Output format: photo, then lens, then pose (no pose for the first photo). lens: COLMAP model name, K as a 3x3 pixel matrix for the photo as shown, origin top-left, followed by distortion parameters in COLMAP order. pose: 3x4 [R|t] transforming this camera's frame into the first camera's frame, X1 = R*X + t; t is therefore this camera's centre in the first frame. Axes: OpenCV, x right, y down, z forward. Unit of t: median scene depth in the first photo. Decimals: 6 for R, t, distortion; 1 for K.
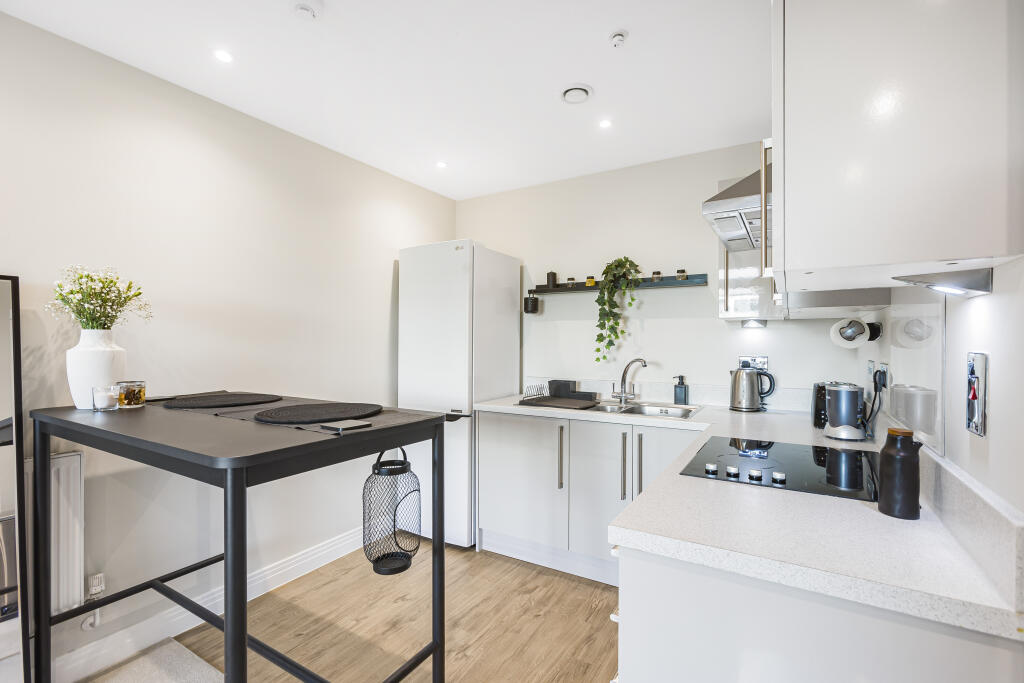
lens RADIAL K [[451.5, 0, 531.9], [0, 451.5, 345.6], [0, 0, 1]] dist [-0.007283, 0.007391]
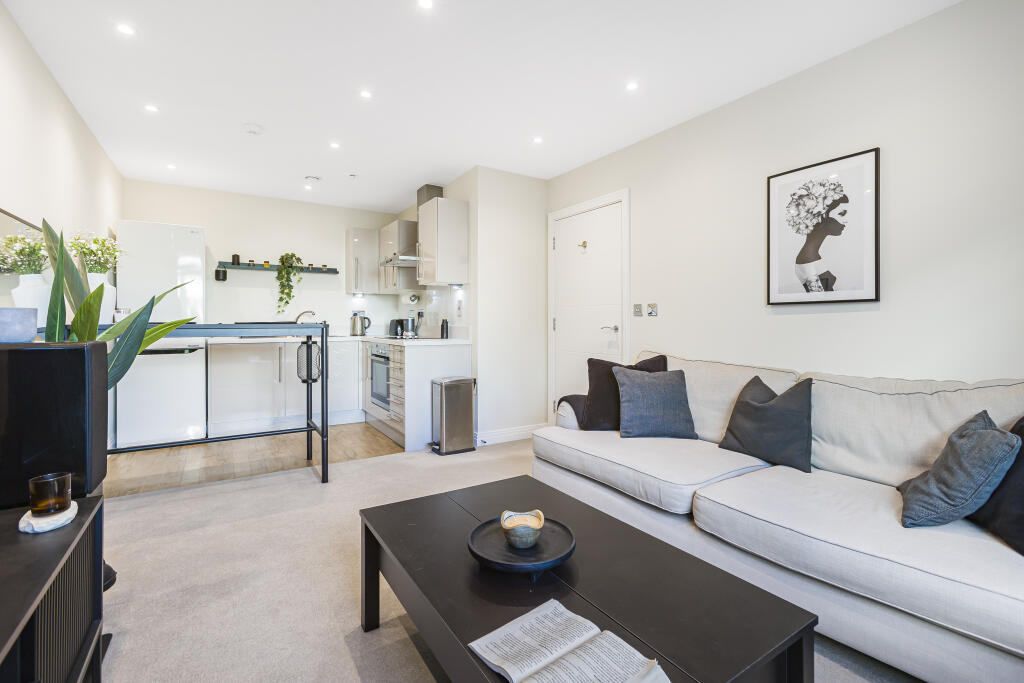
lens RADIAL K [[451.5, 0, 513.7], [0, 451.5, 322.9], [0, 0, 1]] dist [-0.007283, 0.007391]
pose [[0.454377, -0.000795, 0.890809, -1.093290], [0.009794, 0.999944, -0.004103, 0.099335], [-0.890756, 0.010589, 0.454359, -0.620314]]
